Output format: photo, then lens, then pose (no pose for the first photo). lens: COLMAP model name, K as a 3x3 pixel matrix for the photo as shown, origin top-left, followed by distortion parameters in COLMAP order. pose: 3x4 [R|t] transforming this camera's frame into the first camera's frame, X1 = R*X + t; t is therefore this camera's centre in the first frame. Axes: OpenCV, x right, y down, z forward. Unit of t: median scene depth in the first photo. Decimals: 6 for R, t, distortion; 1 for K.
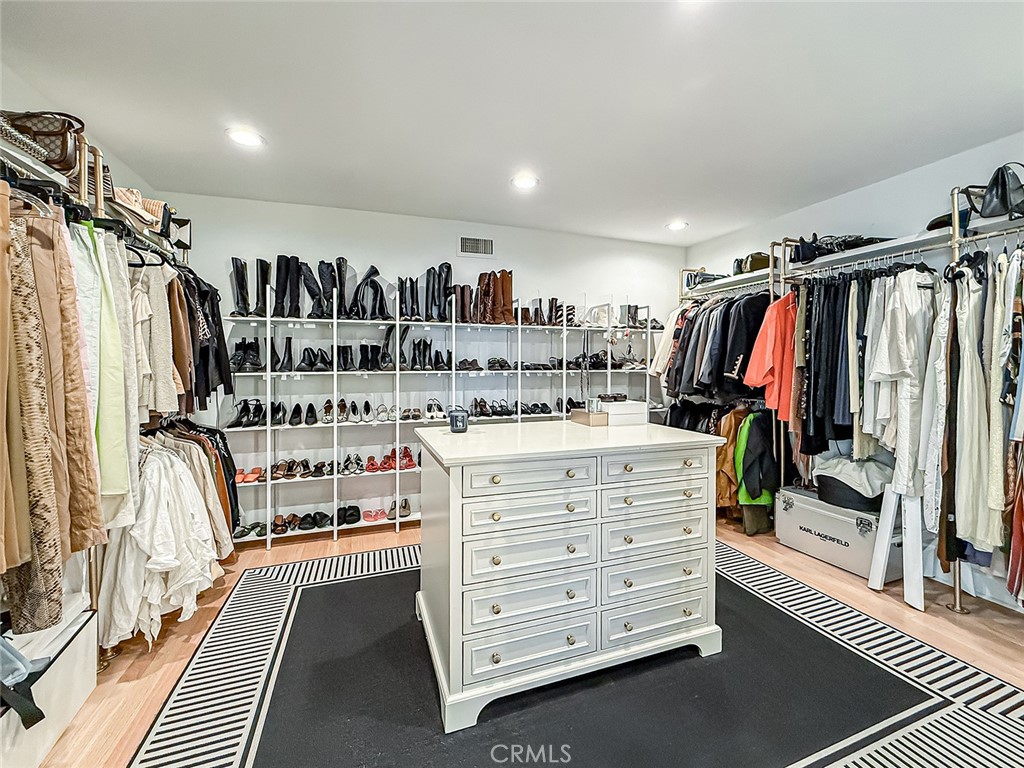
lens RADIAL K [[419.8, 0, 513.3], [0, 419.8, 376.3], [0, 0, 1]] dist [0.000406, -0.001013]
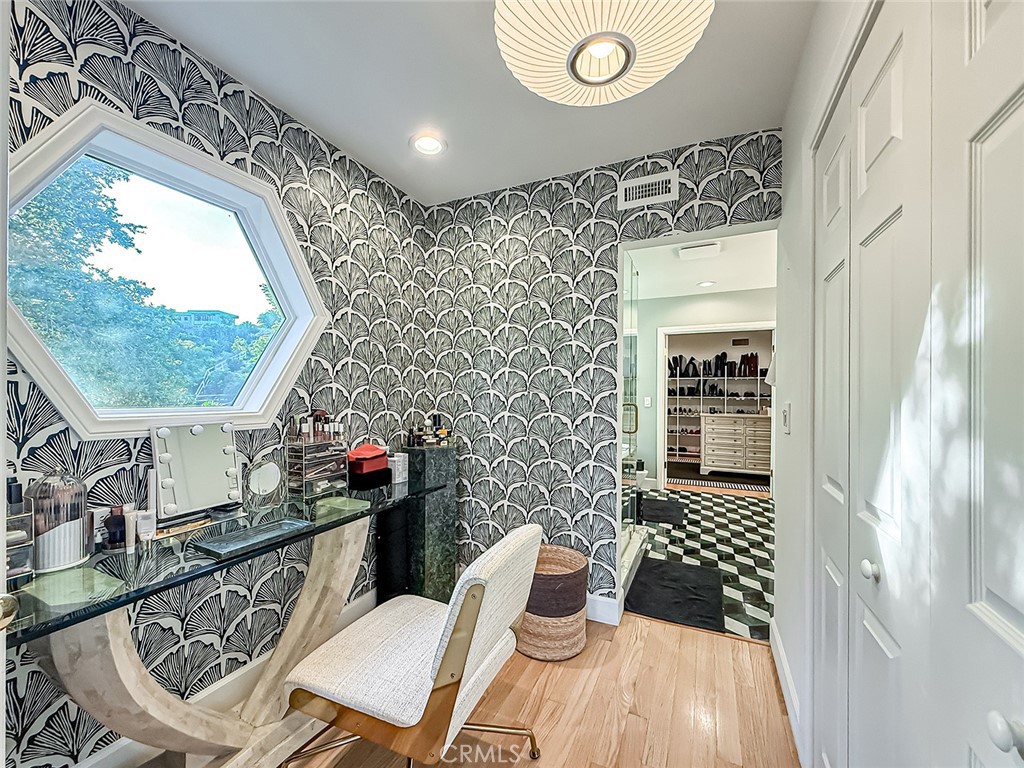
lens RADIAL K [[419.8, 0, 508.9], [0, 419.8, 388.2], [0, 0, 1]] dist [0.000406, -0.001013]
pose [[0.705382, -0.004551, -0.708813, 0.727948], [-0.021843, 0.999365, -0.028154, 0.033109], [0.708491, 0.035342, 0.704835, -1.688540]]
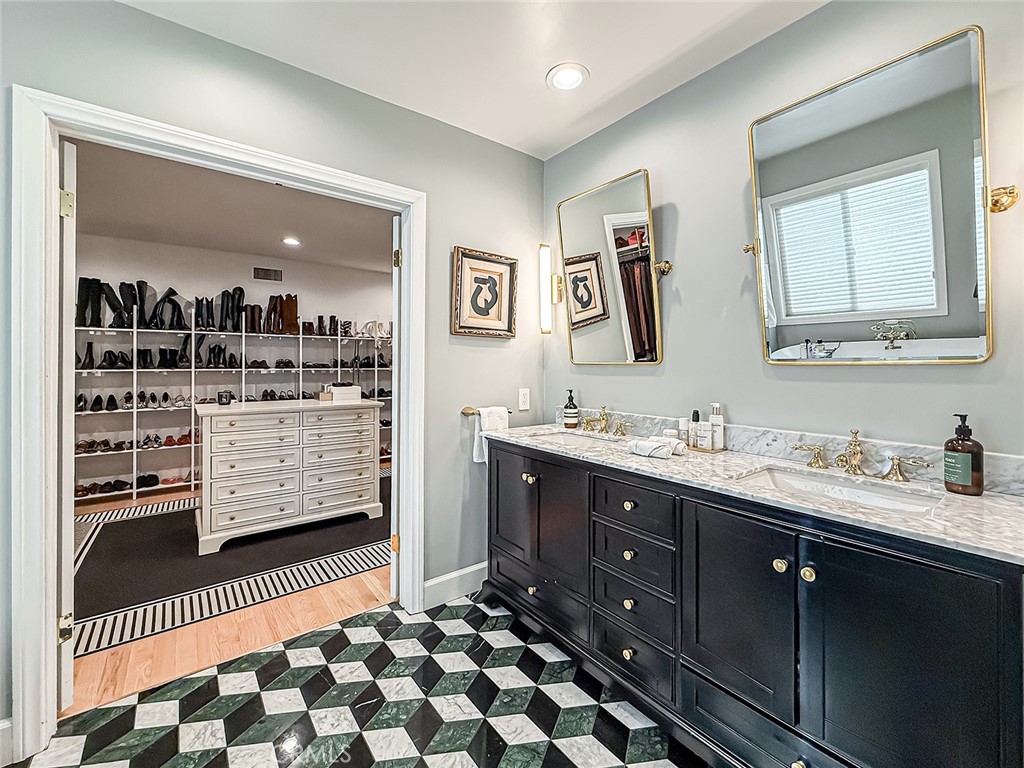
lens RADIAL K [[419.8, 0, 510.4], [0, 419.8, 370.1], [0, 0, 1]] dist [0.000406, -0.001013]
pose [[0.951082, -0.002775, 0.308926, 0.263374], [0.007824, 0.999855, -0.015104, 0.018887], [-0.308840, 0.016782, 0.950966, -0.559435]]
